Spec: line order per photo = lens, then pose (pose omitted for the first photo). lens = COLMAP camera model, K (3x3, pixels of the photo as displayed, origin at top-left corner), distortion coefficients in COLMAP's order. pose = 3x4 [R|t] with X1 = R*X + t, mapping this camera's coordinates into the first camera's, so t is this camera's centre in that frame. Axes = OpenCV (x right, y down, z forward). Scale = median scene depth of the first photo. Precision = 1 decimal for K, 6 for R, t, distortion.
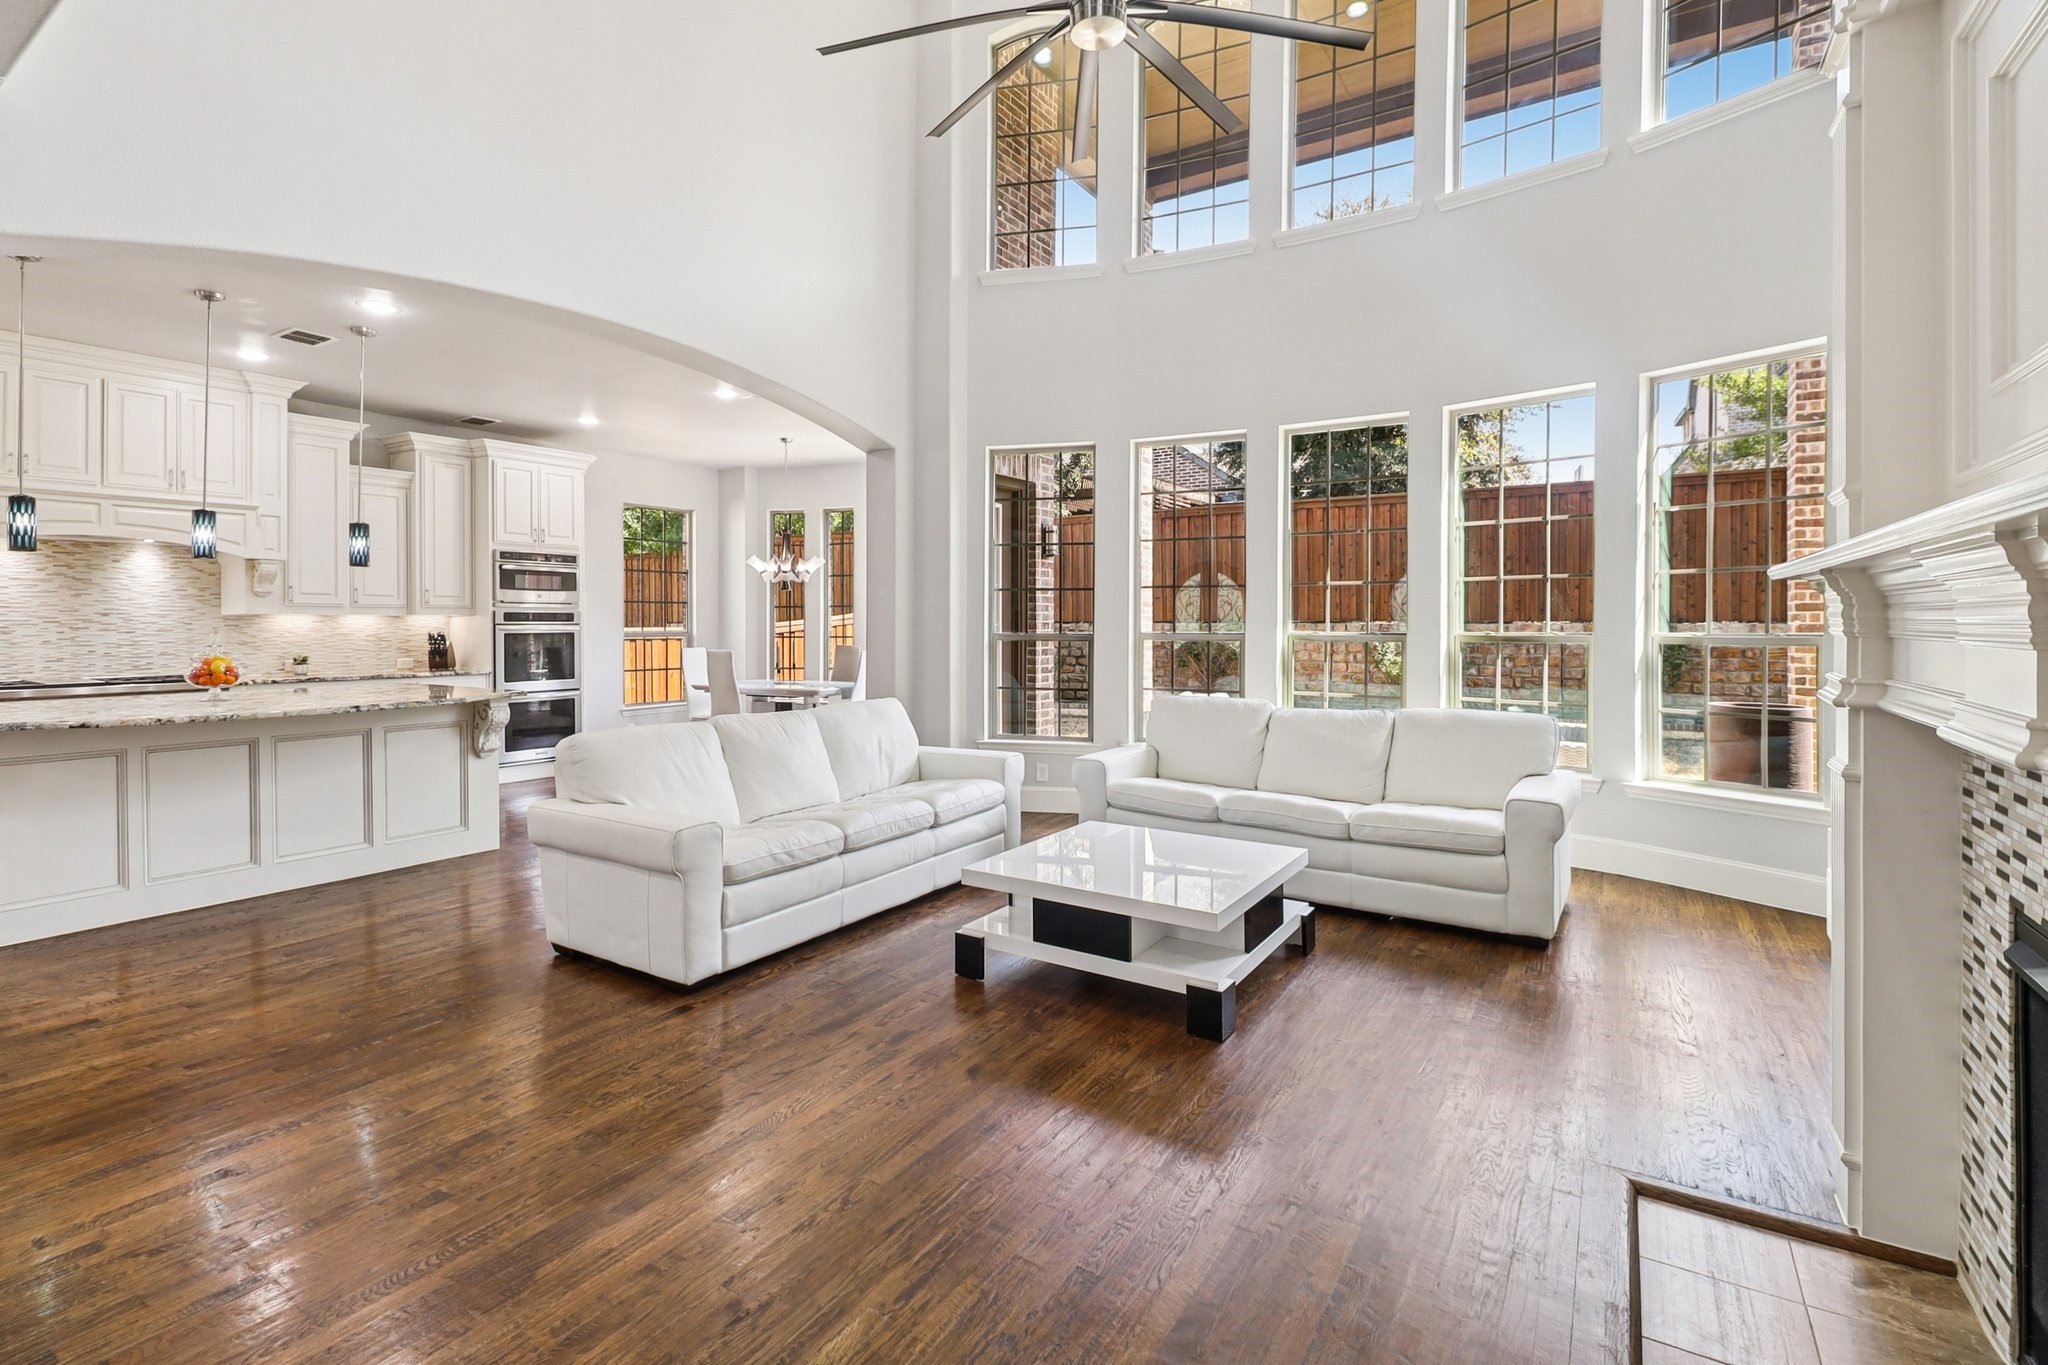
lens RADIAL K [[960.5, 0, 1007.8], [0, 960.5, 622.5], [0, 0, 1]] dist [0.000134, -0.007322]
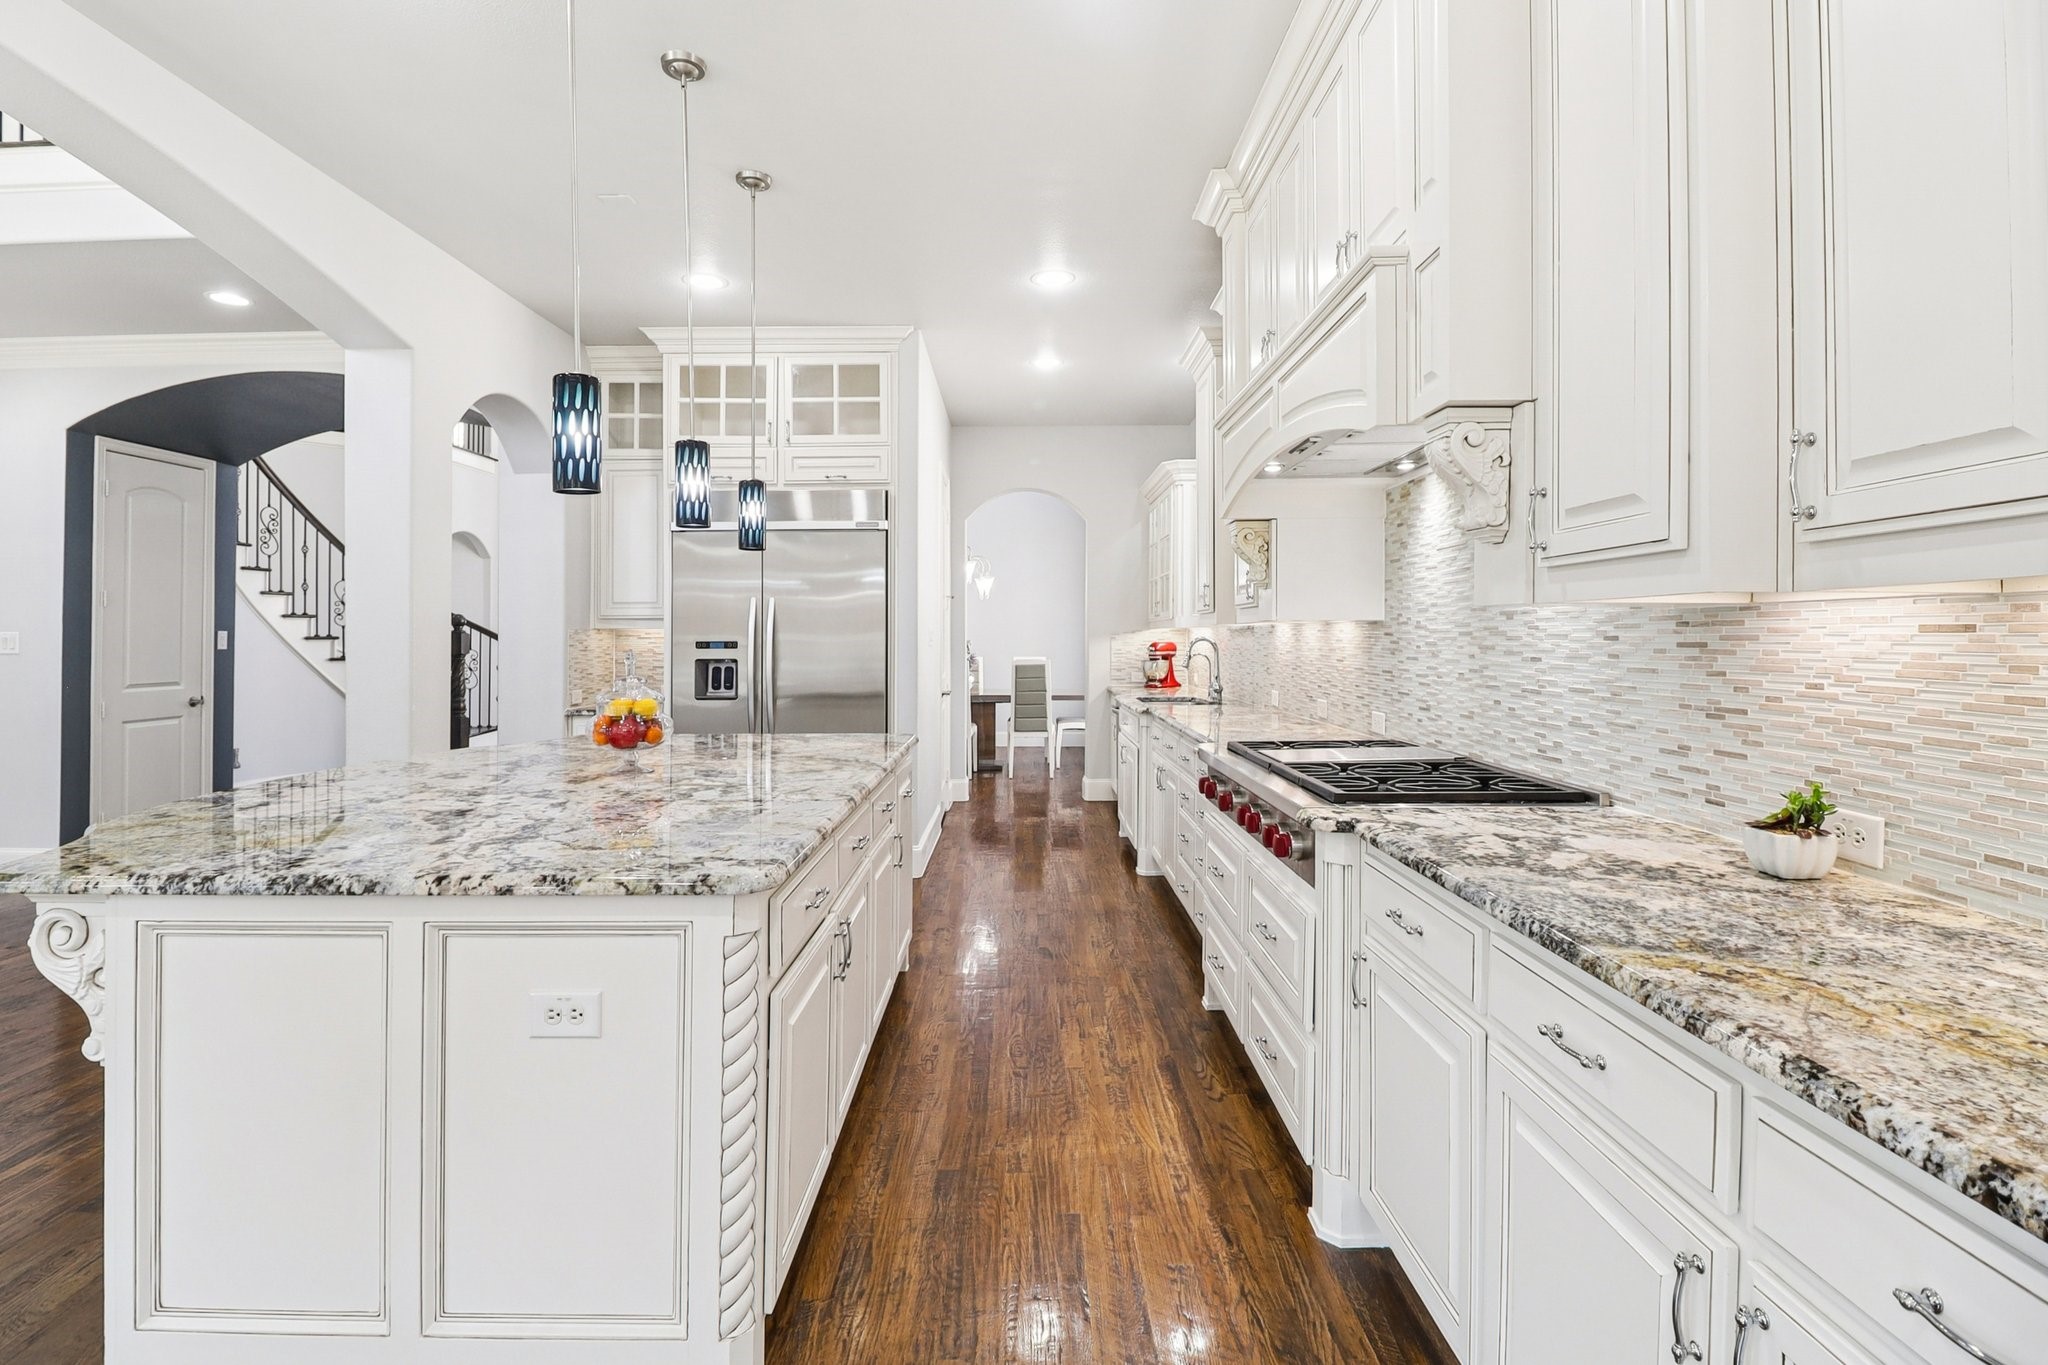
lens RADIAL K [[960.5, 0, 1011.7], [0, 960.5, 626.4], [0, 0, 1]] dist [0.000134, -0.007322]
pose [[-0.838530, -0.002303, -0.544850, -0.492801], [0.004356, 0.999931, -0.010930, -0.000223], [0.544838, -0.011538, -0.838462, 1.132876]]
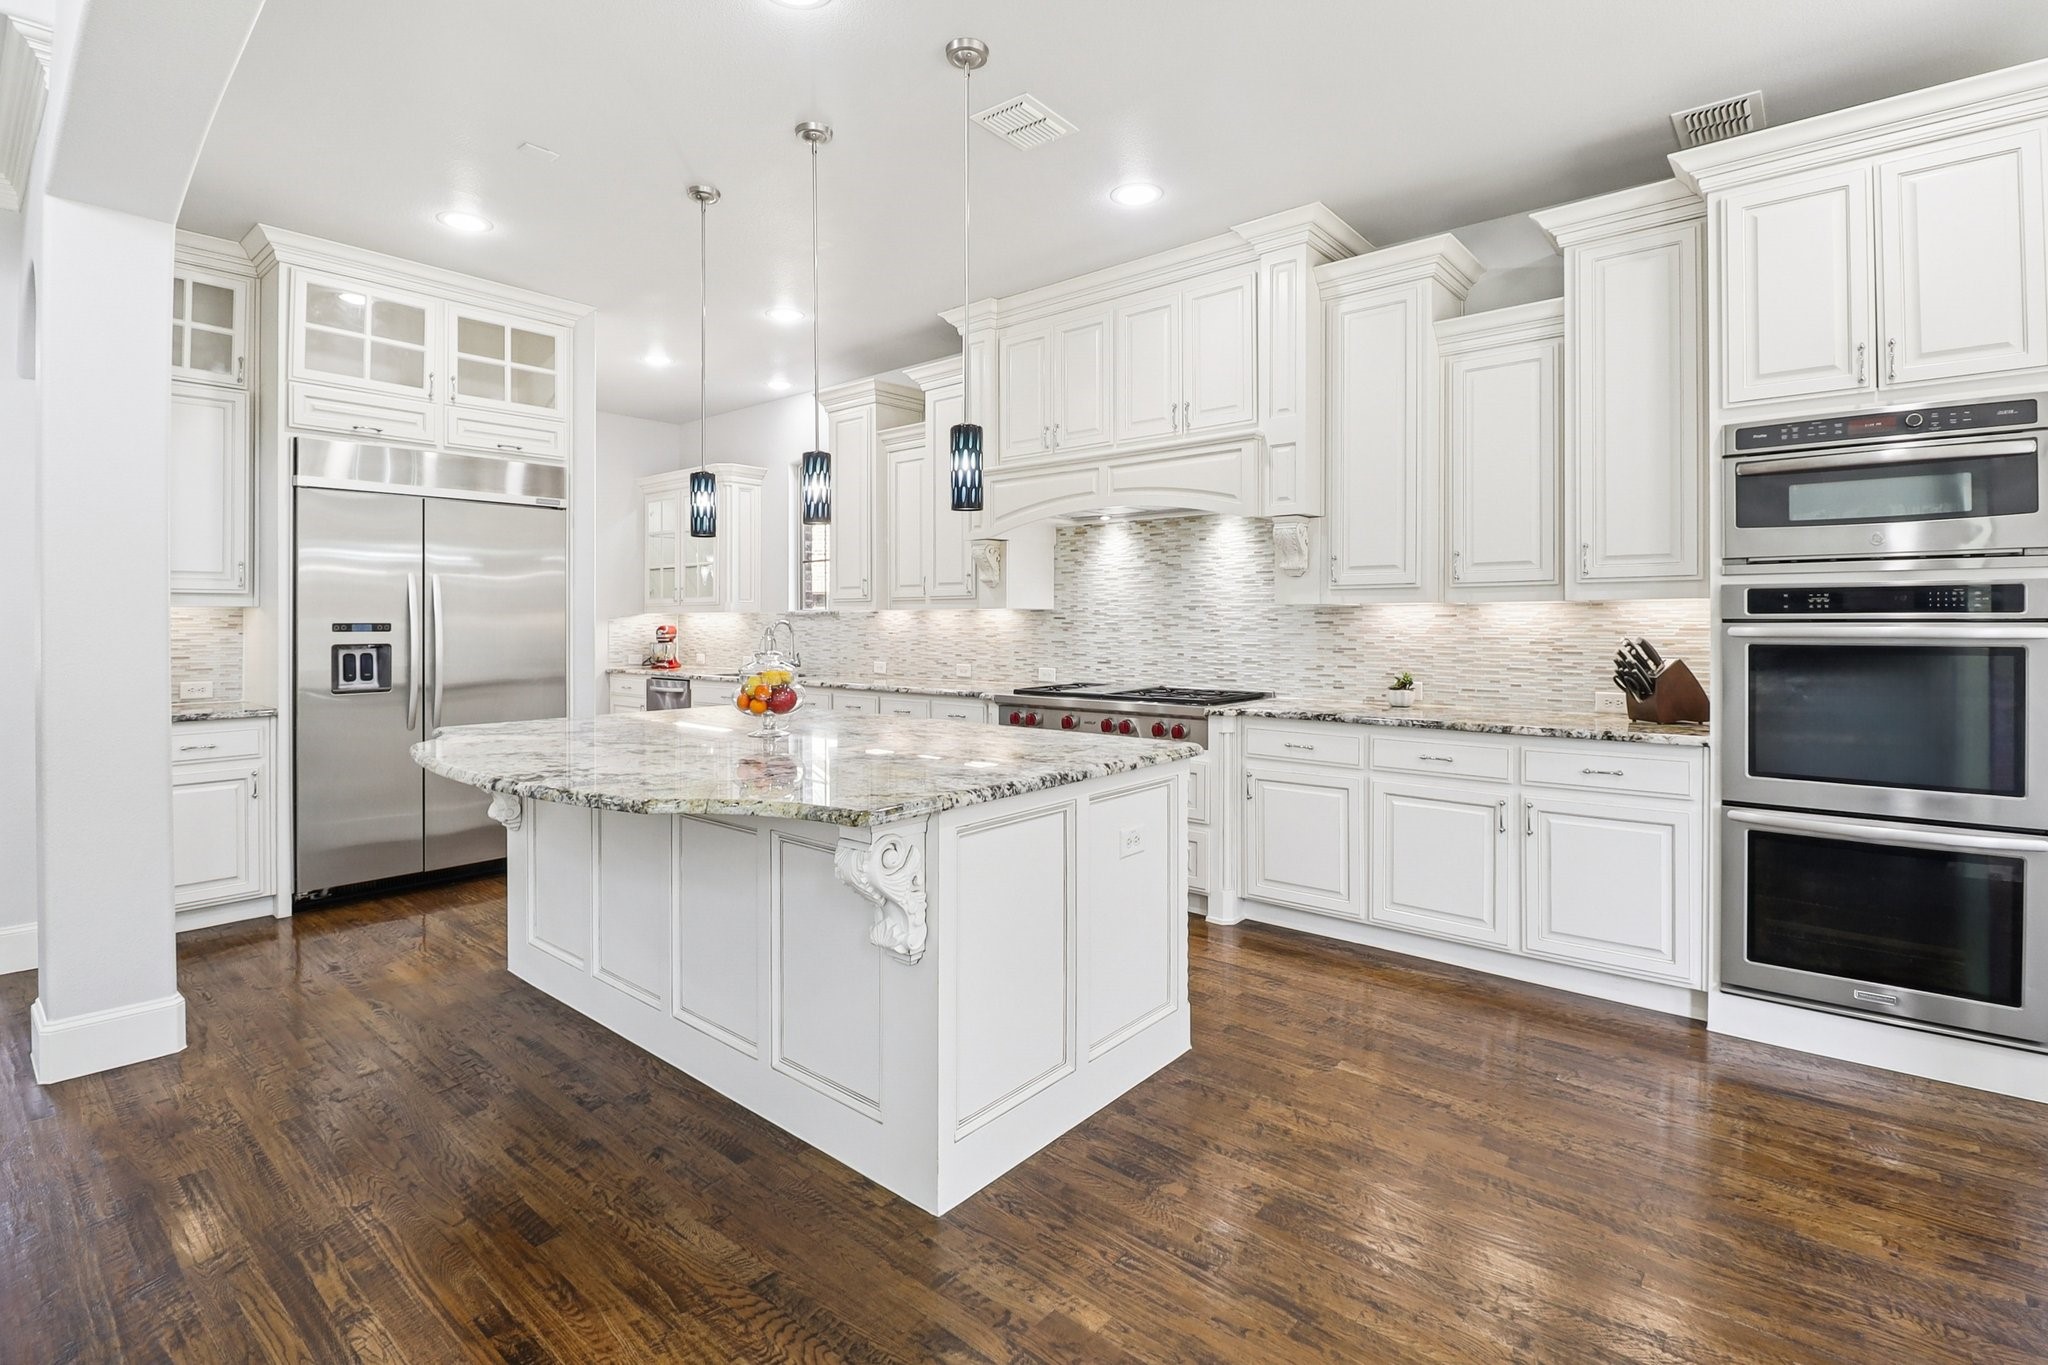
lens RADIAL K [[960.5, 0, 1000.9], [0, 960.5, 619.3], [0, 0, 1]] dist [0.000134, -0.007322]
pose [[-0.132414, -0.001366, -0.991194, -0.130219], [0.002028, 0.999997, -0.001649, 0.001651], [0.991192, -0.002229, -0.132411, 0.872270]]
